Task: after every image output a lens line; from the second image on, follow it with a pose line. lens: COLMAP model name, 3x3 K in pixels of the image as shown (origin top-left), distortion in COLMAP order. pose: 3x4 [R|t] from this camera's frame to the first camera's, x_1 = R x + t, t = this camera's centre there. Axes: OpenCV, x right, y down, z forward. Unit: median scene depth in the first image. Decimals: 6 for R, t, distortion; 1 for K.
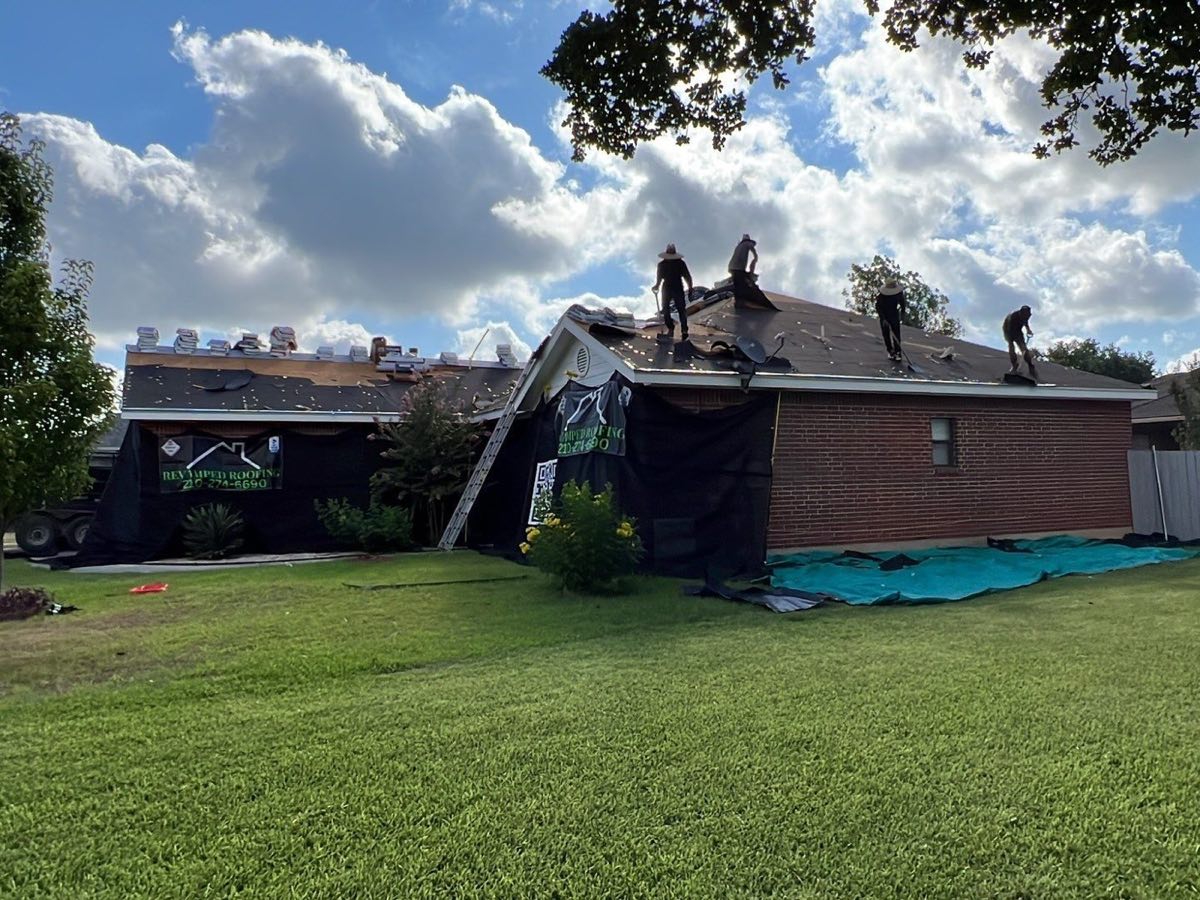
lens RADIAL K [[887.5, 0, 600.1], [0, 887.5, 457.3], [0, 0, 1]] dist [0.000583, -0.000666]
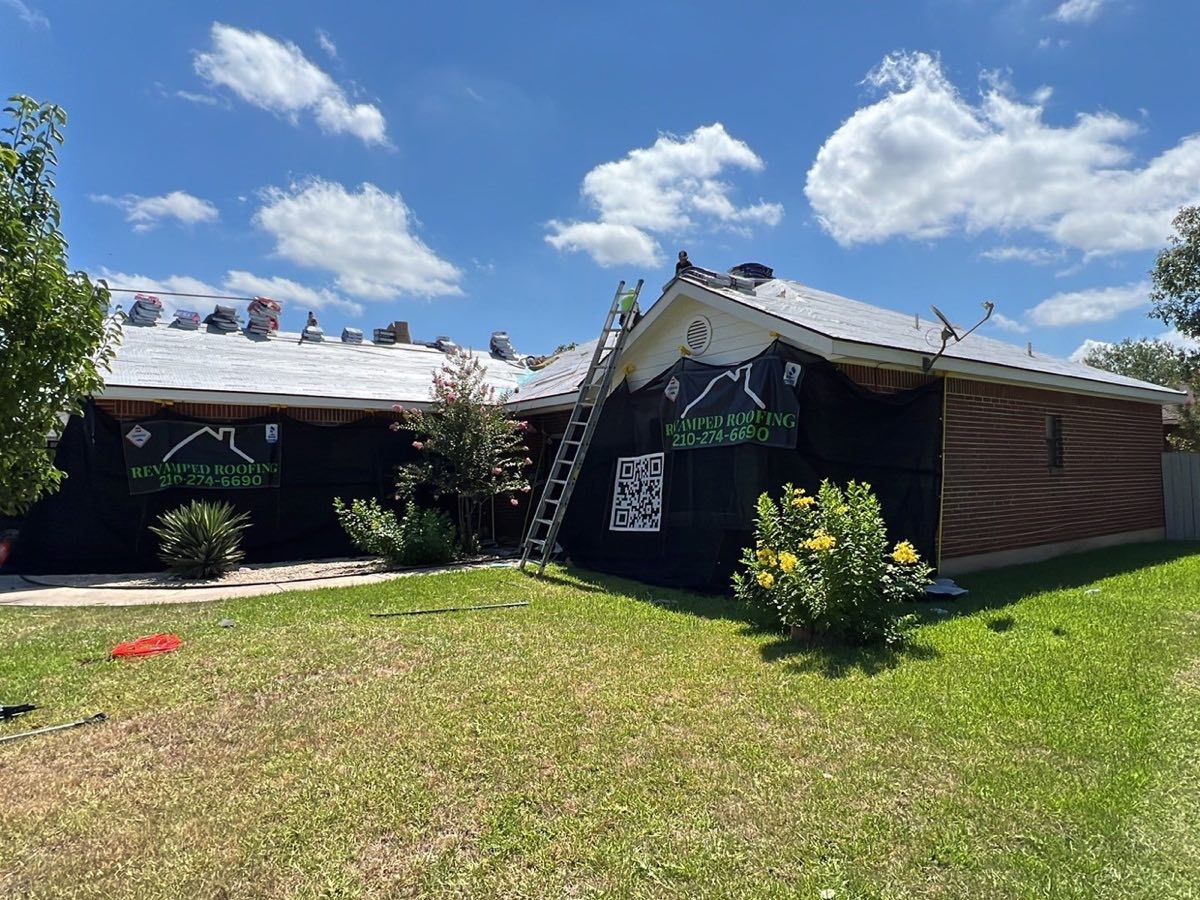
lens RADIAL K [[739.5, 0, 584.0], [0, 739.5, 445.4], [0, 0, 1]] dist [0.000565, -0.000478]
pose [[0.983364, 0.015360, 0.180994, -0.346864], [-0.011109, 0.999639, -0.024474, 0.017940], [-0.181305, 0.022057, 0.983180, 0.457601]]
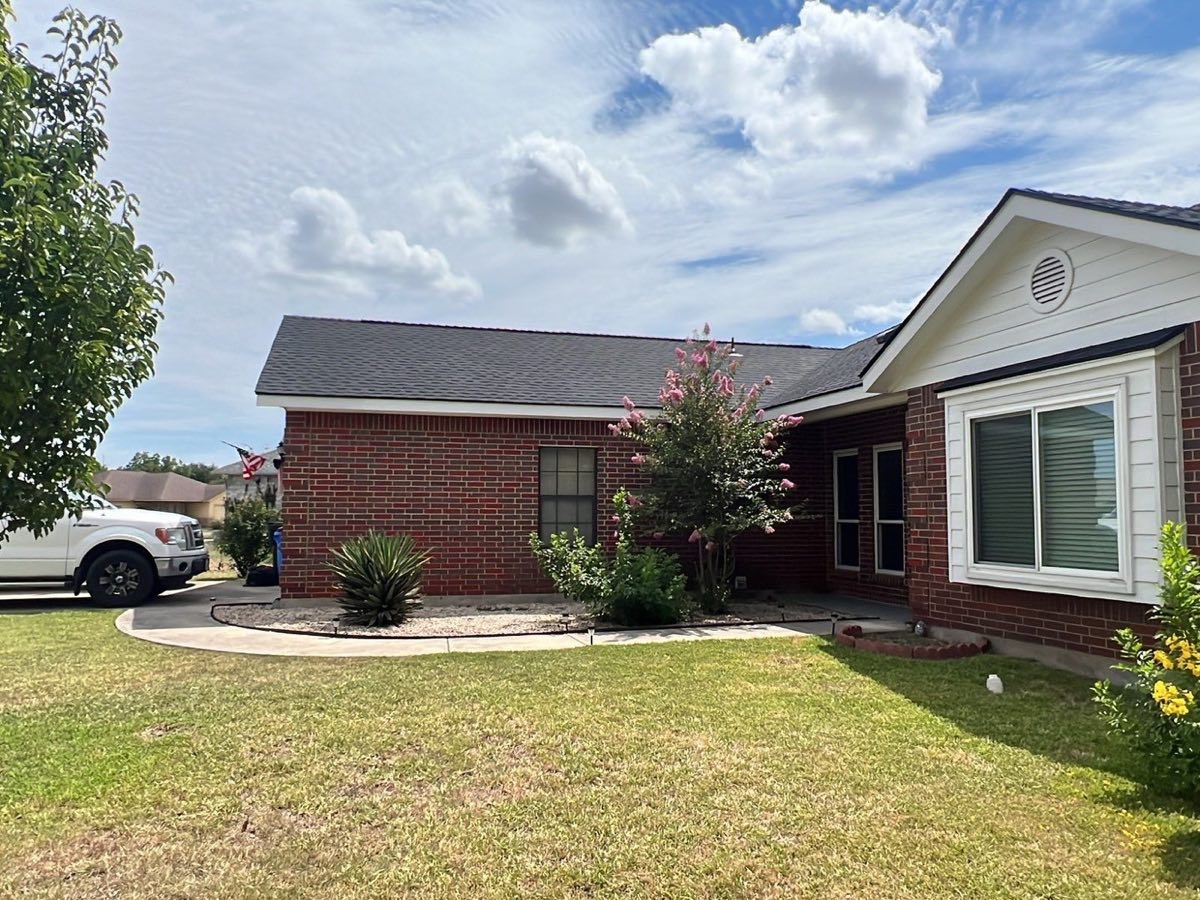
lens RADIAL K [[880.1, 0, 600.0], [0, 880.1, 450.0], [0, 0, 1]] dist [0.000150, -0.001979]
pose [[0.984084, 0.012815, -0.177241, -0.256930], [-0.021500, 0.998656, -0.047167, 0.026421], [0.176398, 0.050227, 0.983037, 0.621938]]
